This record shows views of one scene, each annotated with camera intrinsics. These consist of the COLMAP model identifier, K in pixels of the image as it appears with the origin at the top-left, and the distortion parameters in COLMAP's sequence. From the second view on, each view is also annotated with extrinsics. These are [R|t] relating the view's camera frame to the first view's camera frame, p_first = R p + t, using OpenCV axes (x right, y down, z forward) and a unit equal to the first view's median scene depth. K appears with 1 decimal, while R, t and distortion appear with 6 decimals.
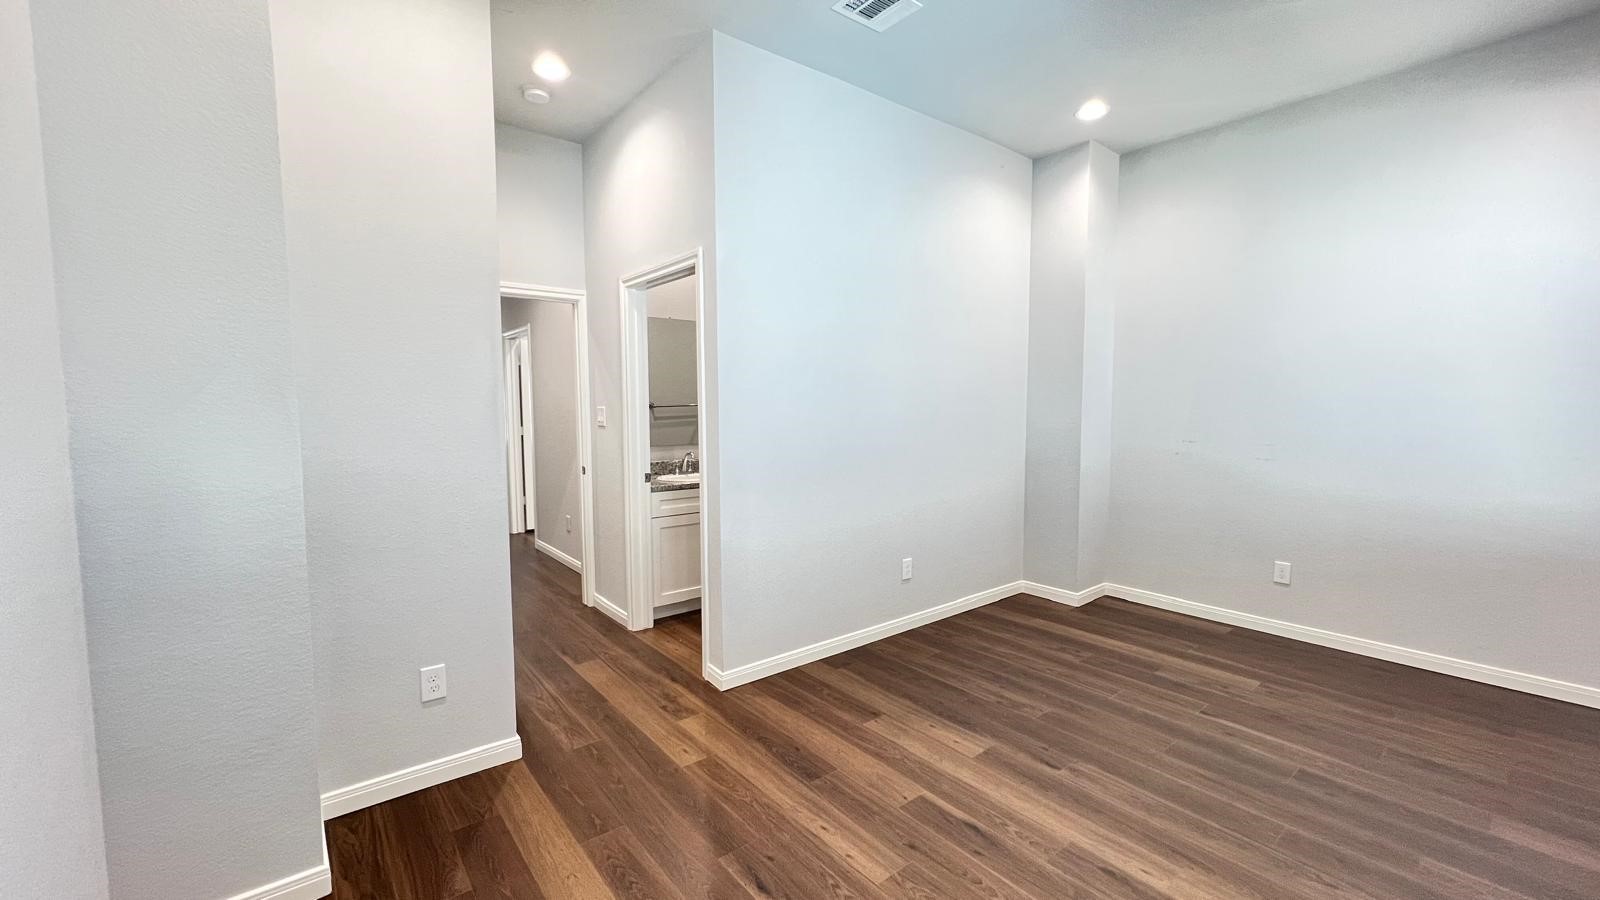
lens RADIAL K [[642.1, 0, 802.5], [0, 642.1, 452.2], [0, 0, 1]] dist [0.002383, 0.000236]
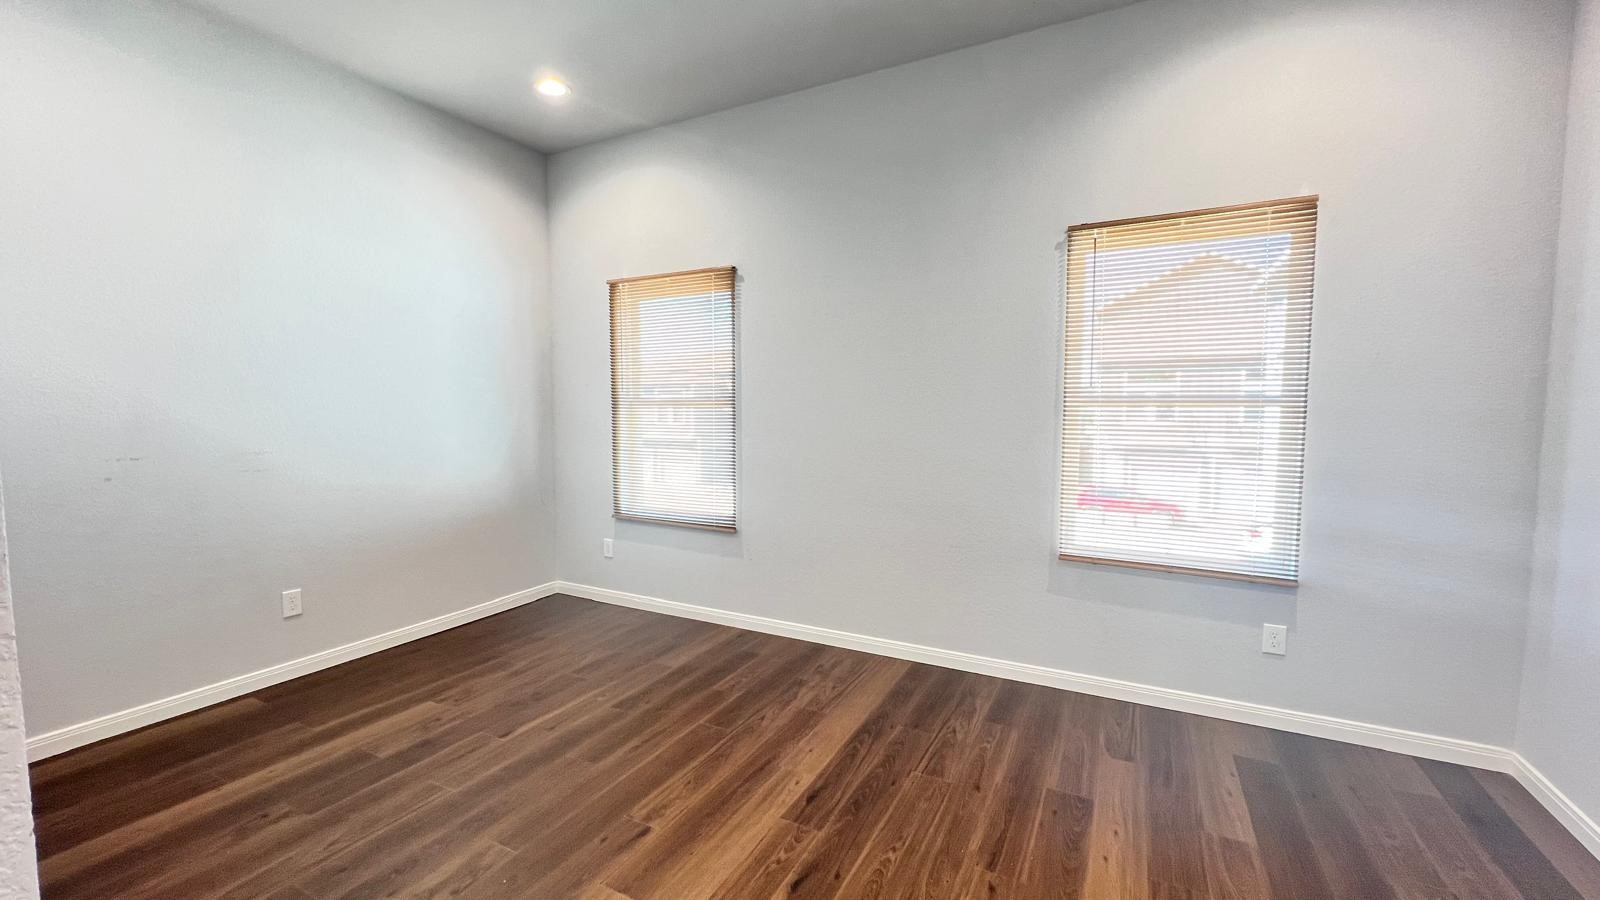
lens RADIAL K [[642.1, 0, 805.9], [0, 642.1, 448.7], [0, 0, 1]] dist [0.002383, 0.000236]
pose [[-0.405060, -0.056737, 0.912528, -0.355589], [0.067888, 0.993451, 0.091903, -0.054196], [-0.911766, 0.099176, -0.398556, 0.919339]]
